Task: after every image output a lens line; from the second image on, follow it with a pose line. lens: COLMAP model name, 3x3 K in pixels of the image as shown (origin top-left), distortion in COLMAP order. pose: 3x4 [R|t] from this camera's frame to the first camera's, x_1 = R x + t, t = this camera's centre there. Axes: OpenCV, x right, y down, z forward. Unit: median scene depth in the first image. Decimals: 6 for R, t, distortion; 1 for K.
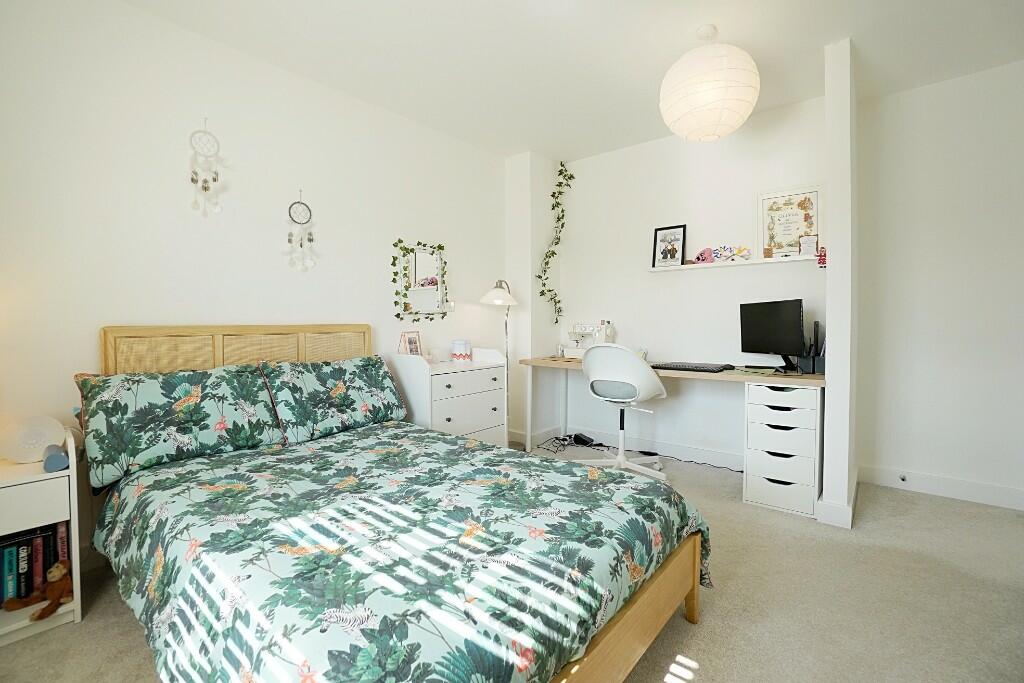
lens RADIAL K [[455.5, 0, 504.1], [0, 455.5, 334.0], [0, 0, 1]] dist [-0.057426, 0.019768]
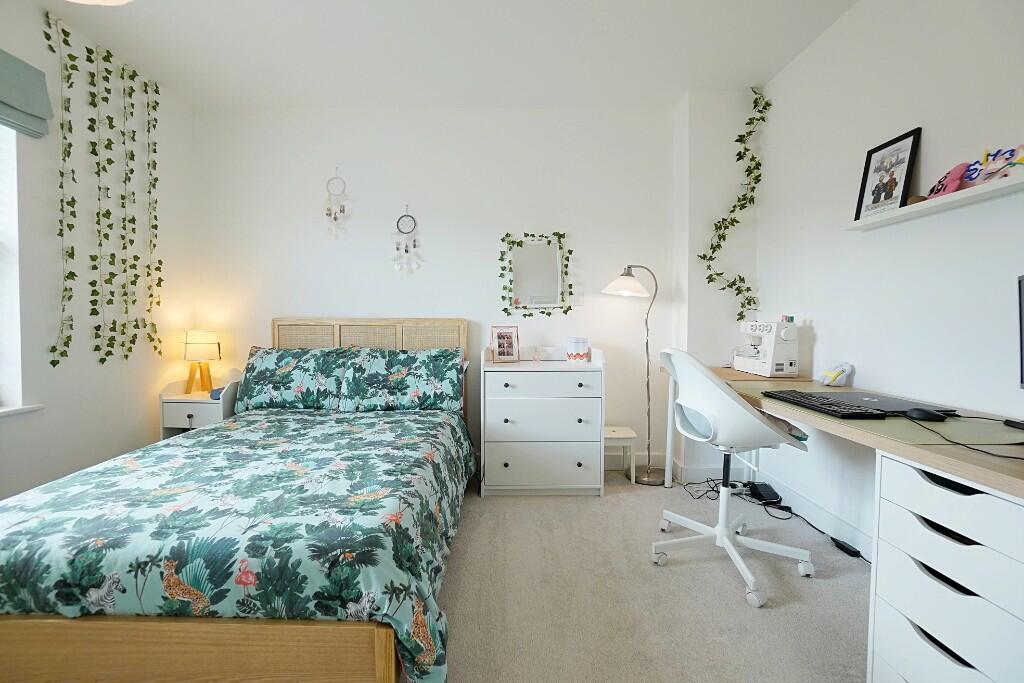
lens RADIAL K [[455.5, 0, 505.8], [0, 455.5, 333.3], [0, 0, 1]] dist [-0.057426, 0.019768]
pose [[0.648459, 0.028424, -0.760719, 0.646489], [-0.026529, 0.999539, 0.014733, -0.005858], [0.760787, 0.010628, 0.648914, 0.430040]]
